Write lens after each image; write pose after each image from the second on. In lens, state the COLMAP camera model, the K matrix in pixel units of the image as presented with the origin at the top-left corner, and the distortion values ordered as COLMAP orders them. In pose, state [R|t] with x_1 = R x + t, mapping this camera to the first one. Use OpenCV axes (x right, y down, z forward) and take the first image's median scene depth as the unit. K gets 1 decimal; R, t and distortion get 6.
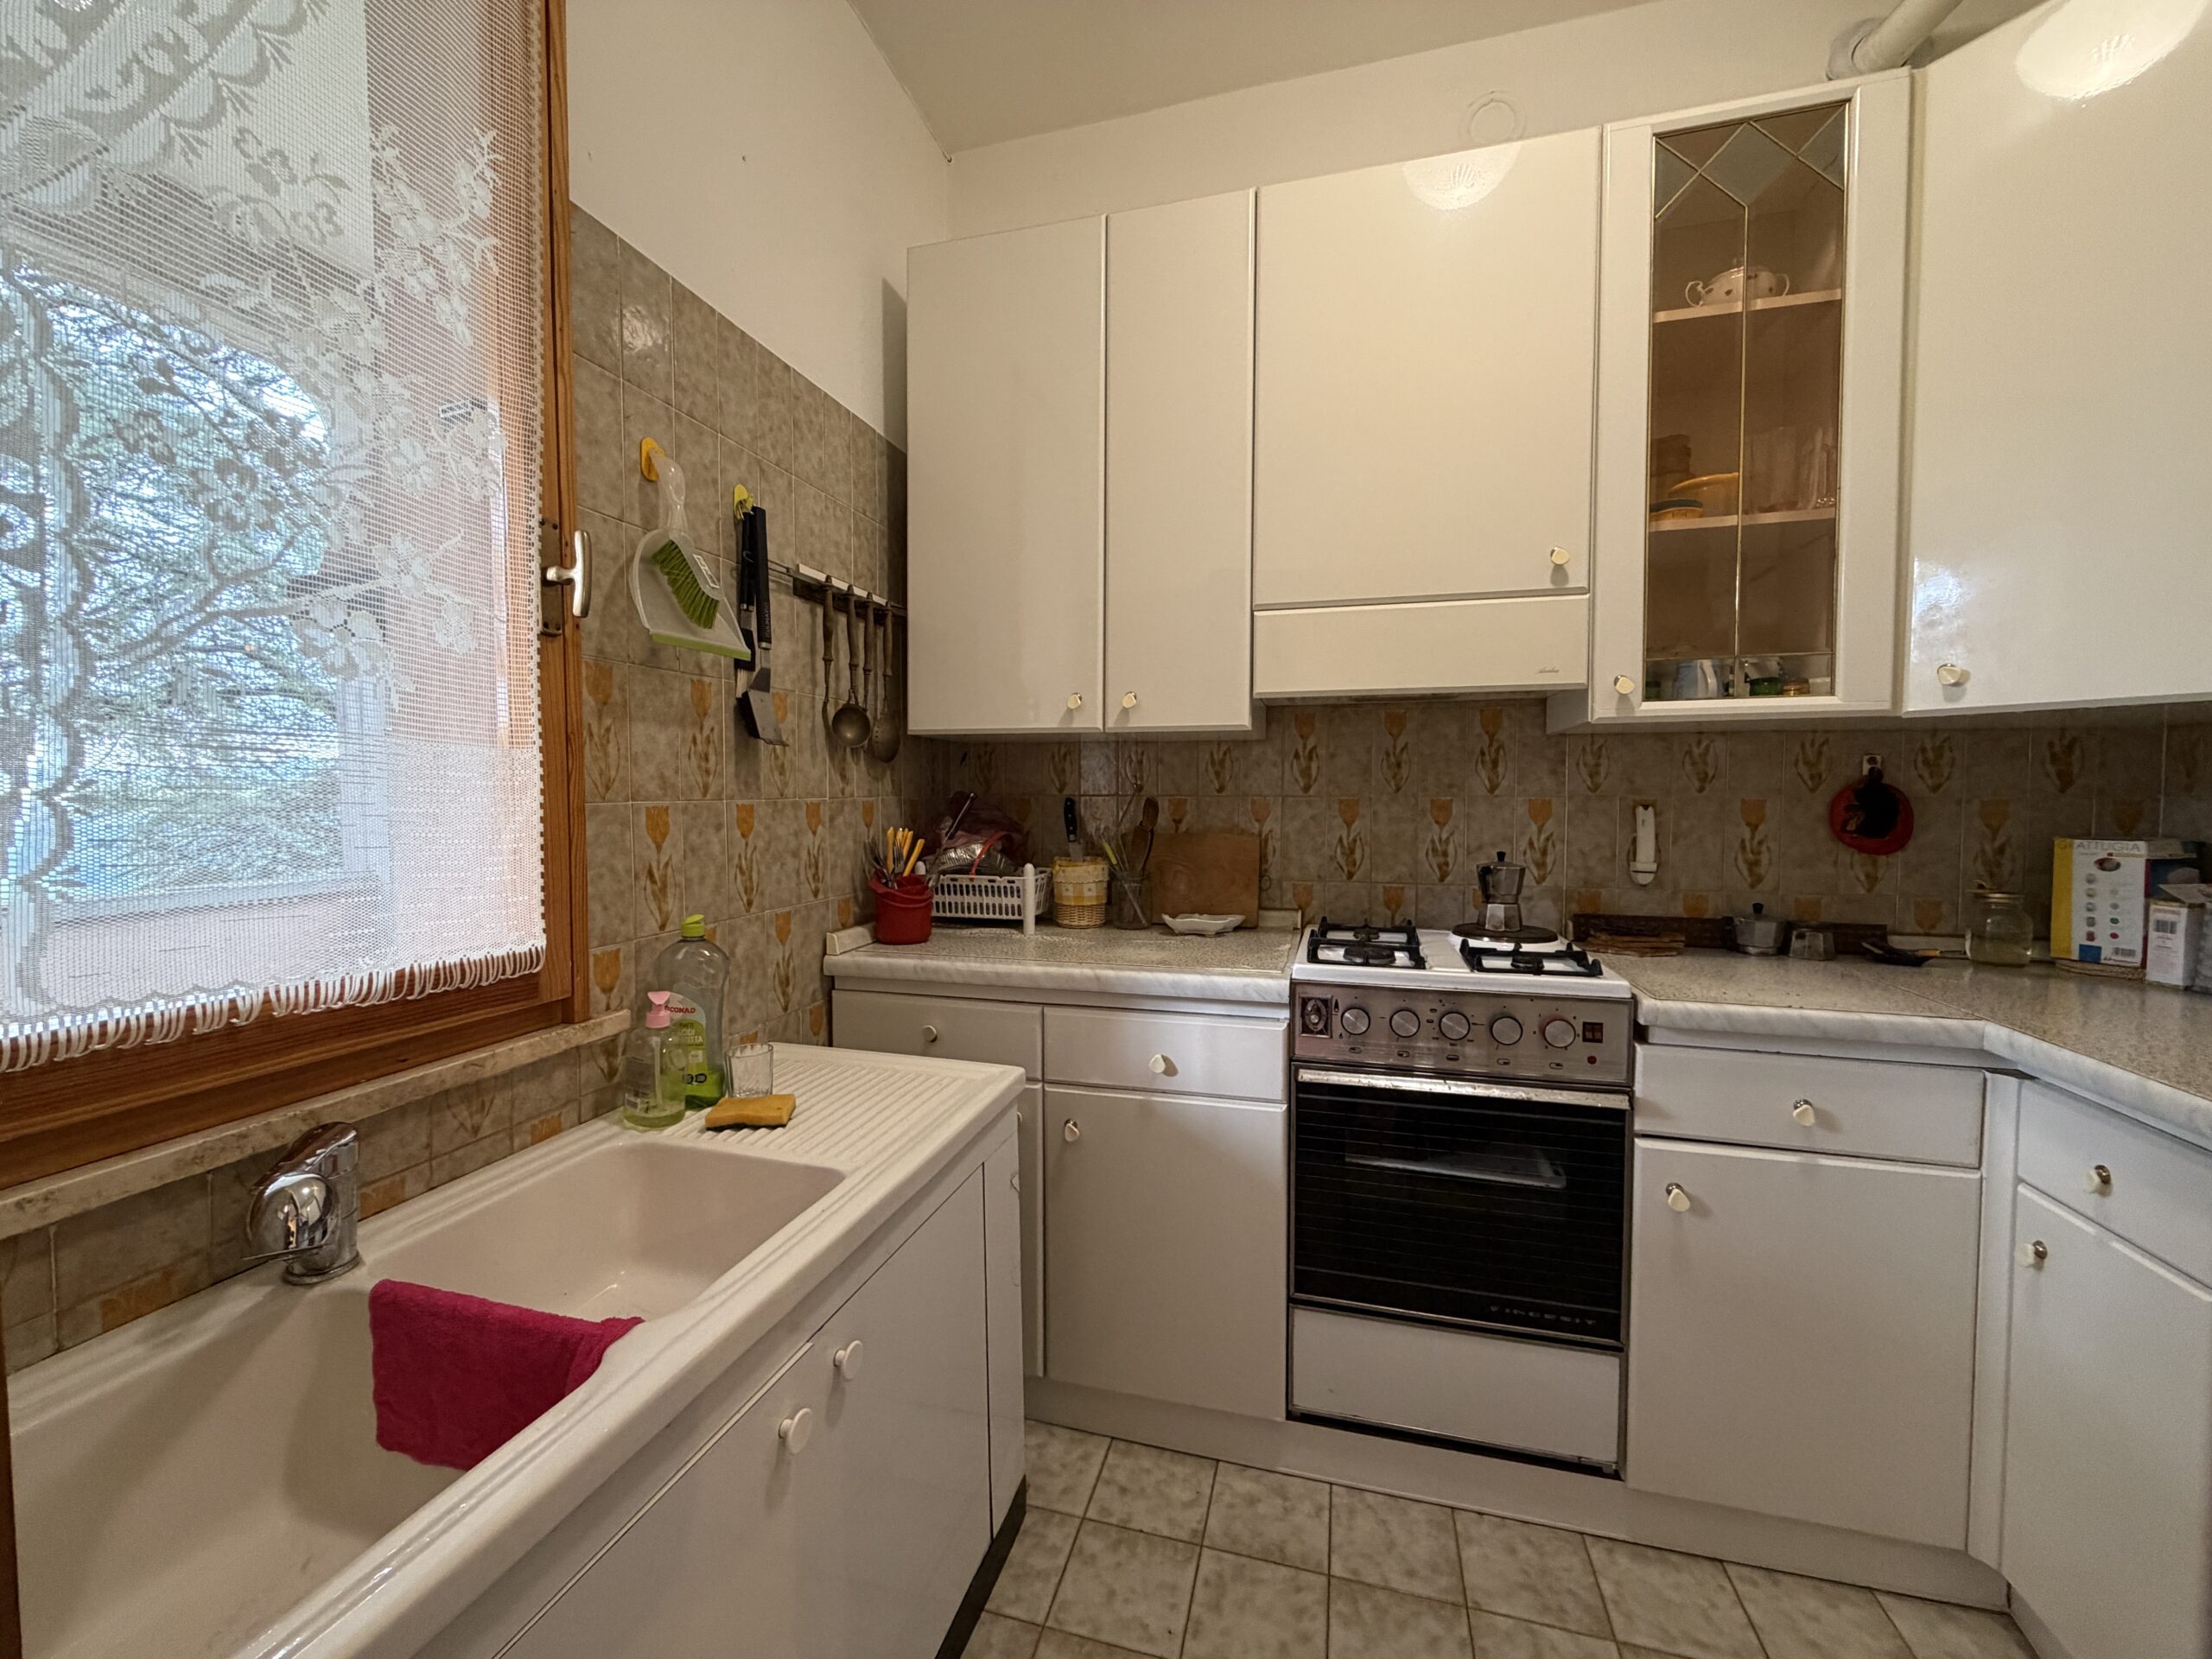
lens RADIAL K [[884.1, 0, 1100.9], [0, 884.1, 828.3], [0, 0, 1]] dist [0.000437, 0.000075]
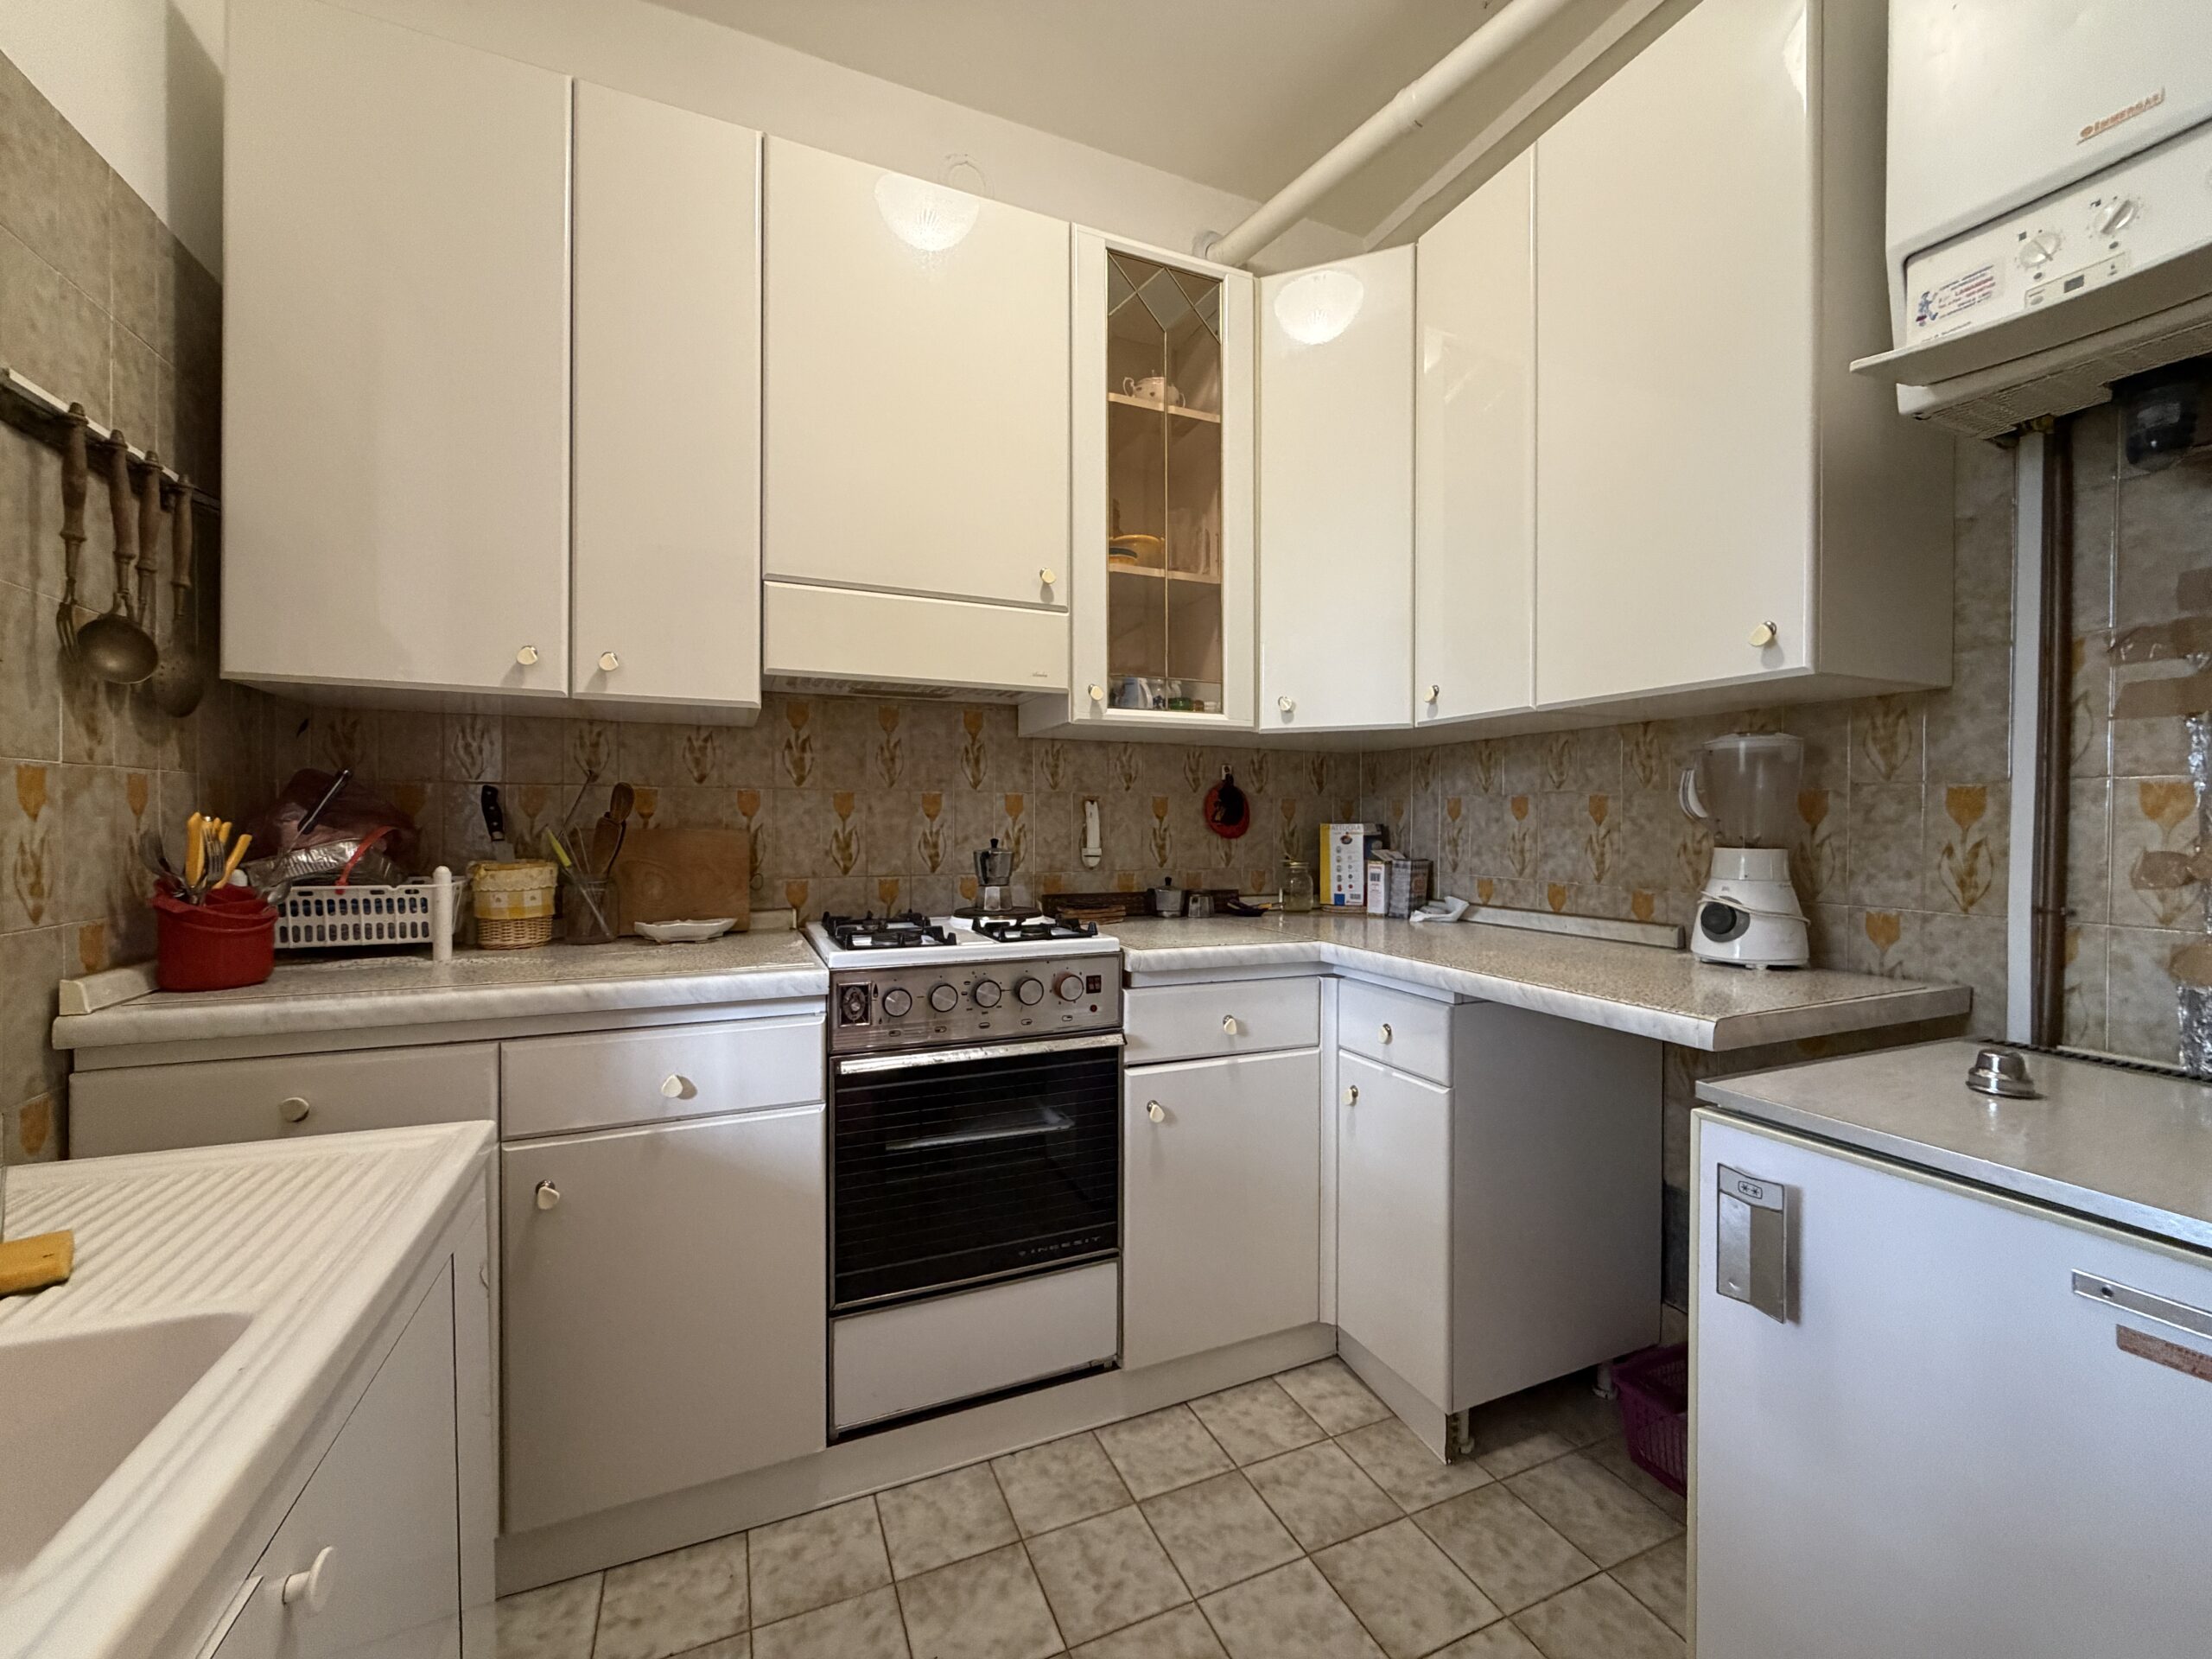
lens RADIAL K [[880.3, 0, 1098.1], [0, 880.3, 829.1], [0, 0, 1]] dist [0.000912, 0.000141]
pose [[0.782353, -0.002410, 0.622831, -0.129853], [0.022616, 0.999443, -0.024541, 0.045731], [-0.622425, 0.033286, 0.781972, 0.071657]]
